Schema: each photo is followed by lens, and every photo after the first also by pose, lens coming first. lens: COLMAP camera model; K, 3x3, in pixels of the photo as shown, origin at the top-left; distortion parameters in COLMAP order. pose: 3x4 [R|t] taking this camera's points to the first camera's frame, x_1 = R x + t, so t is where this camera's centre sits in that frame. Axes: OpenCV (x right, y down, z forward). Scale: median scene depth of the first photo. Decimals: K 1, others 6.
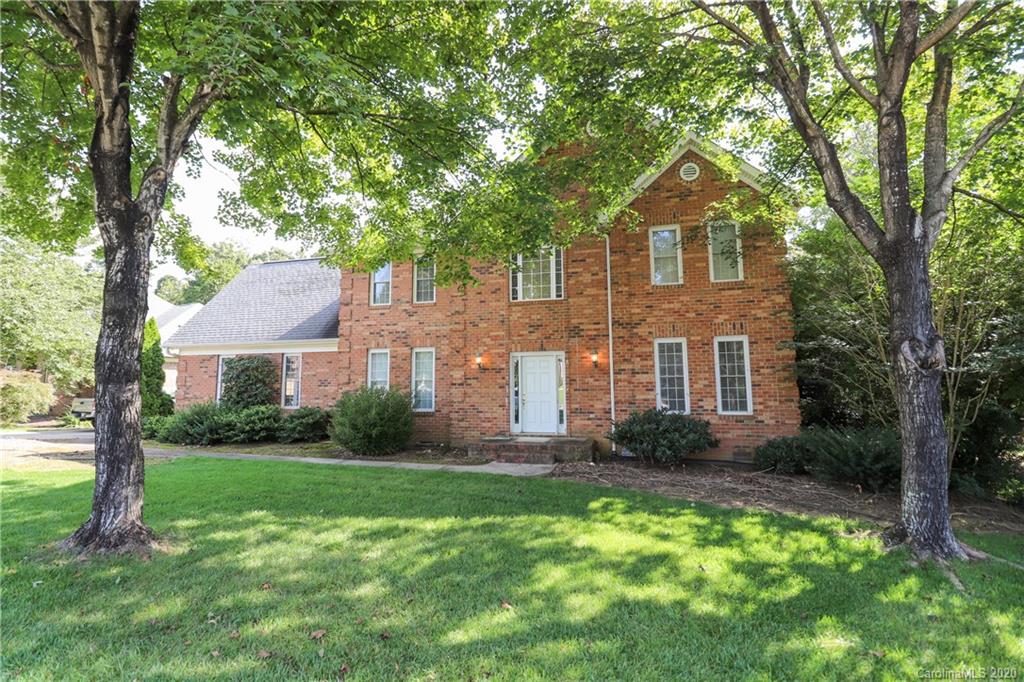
lens RADIAL K [[473.0, 0, 511.5], [0, 473.0, 336.5], [0, 0, 1]] dist [-0.007617, -0.009008]
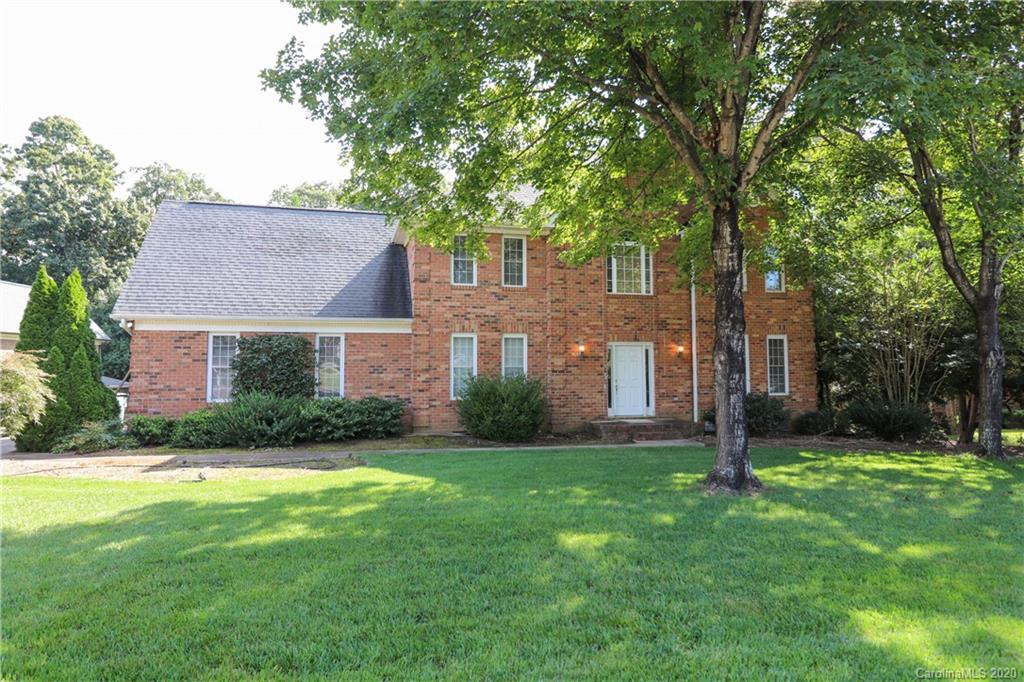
lens RADIAL K [[607.2, 0, 511.3], [0, 607.2, 342.0], [0, 0, 1]] dist [-0.002337, 0.000754]
pose [[0.873507, 0.025719, 0.486133, -0.861749], [-0.052038, 0.997815, 0.040715, -0.010166], [-0.484023, -0.060862, 0.872936, -0.088128]]
